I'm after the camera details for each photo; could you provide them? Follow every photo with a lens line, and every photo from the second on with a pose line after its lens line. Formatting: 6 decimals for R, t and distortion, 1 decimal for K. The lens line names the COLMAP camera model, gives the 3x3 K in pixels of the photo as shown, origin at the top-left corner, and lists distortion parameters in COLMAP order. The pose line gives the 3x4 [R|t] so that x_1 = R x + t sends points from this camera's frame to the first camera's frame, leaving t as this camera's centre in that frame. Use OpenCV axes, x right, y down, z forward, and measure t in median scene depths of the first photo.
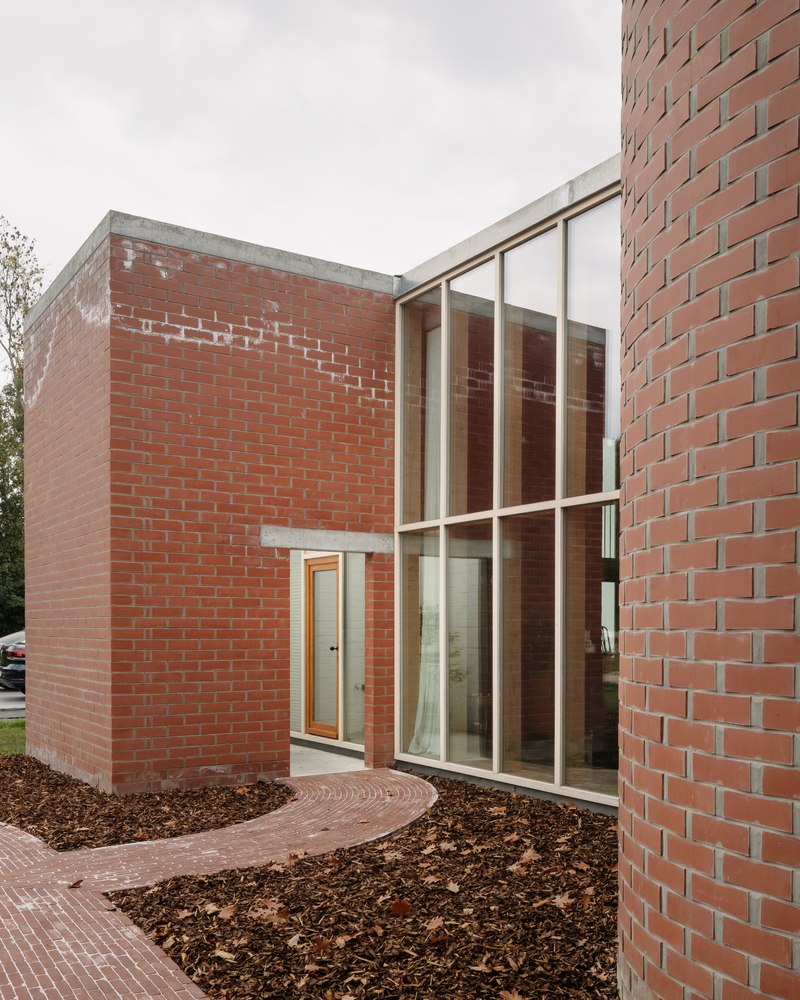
lens RADIAL K [[805.0, 0, 399.0], [0, 805.0, 503.1], [0, 0, 1]] dist [-0.000430, -0.003277]
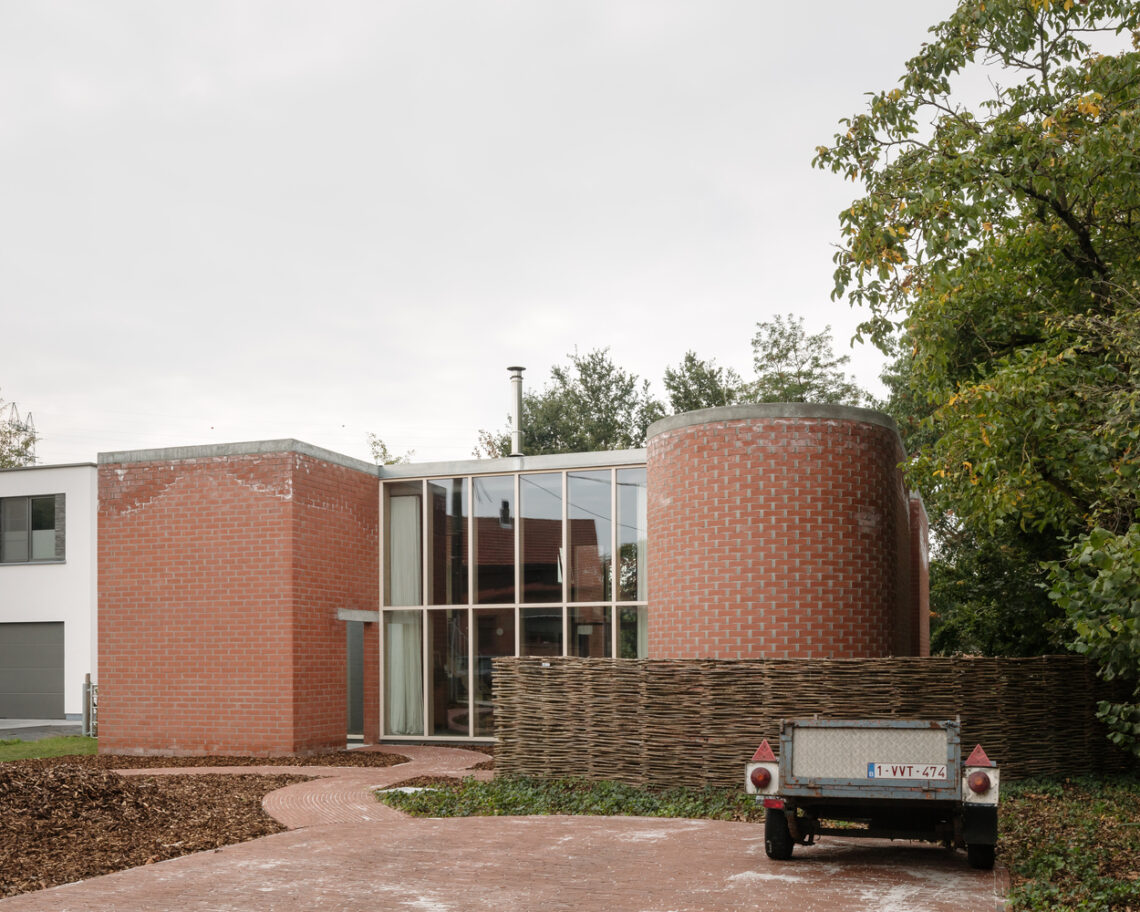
lens RADIAL K [[1152.4, 0, 573.8], [0, 1152.4, 648.8], [0, 0, 1]] dist [-0.000363, 0.000000]
pose [[0.733486, -0.057118, 0.677300, -1.534804], [0.021035, 0.997893, 0.061375, -0.029126], [-0.679379, -0.030771, 0.733142, -1.248034]]
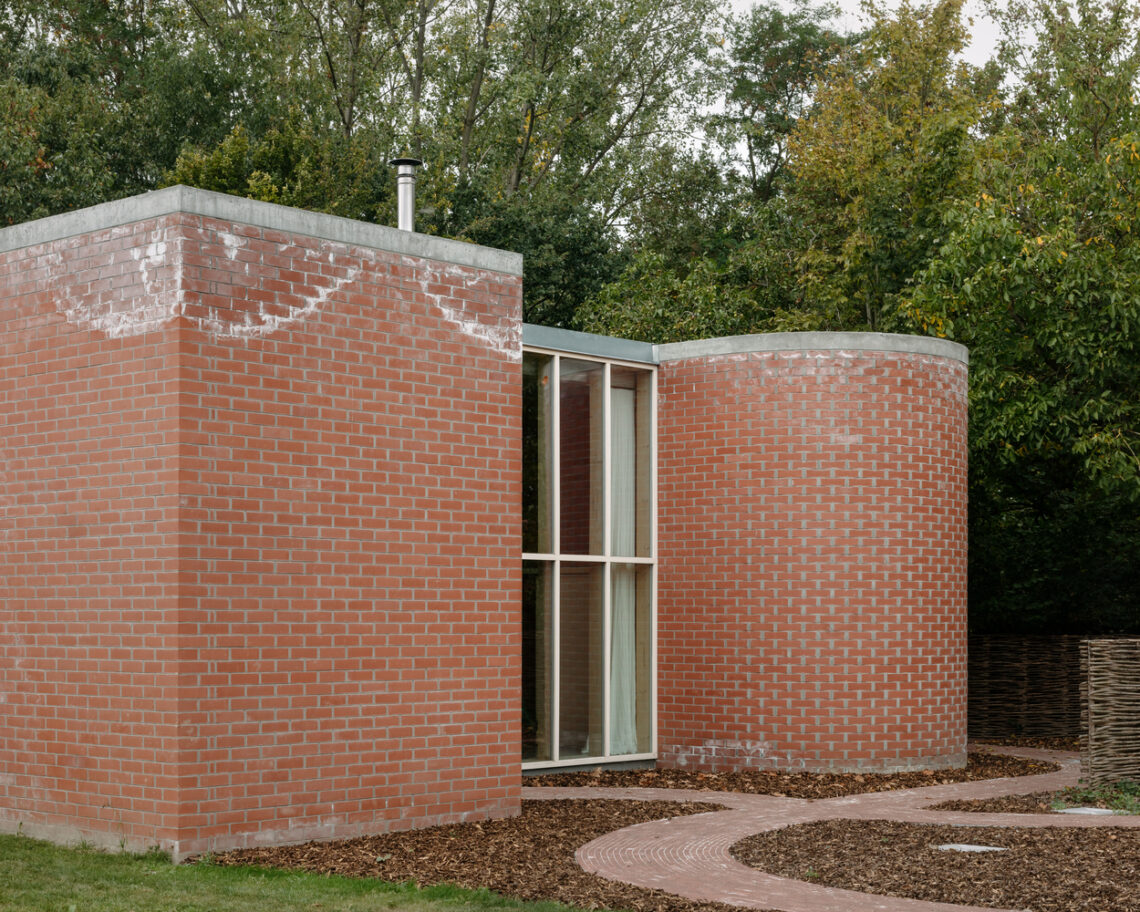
lens RADIAL K [[1960.2, 0, 552.5], [0, 1960.2, 603.8], [0, 0, 1]] dist [-0.011988, 0.000000]
pose [[-0.323434, -0.051307, 0.944859, -2.547845], [-0.058211, 0.997717, 0.034251, 0.000287], [-0.944458, -0.043923, -0.325682, 1.646348]]
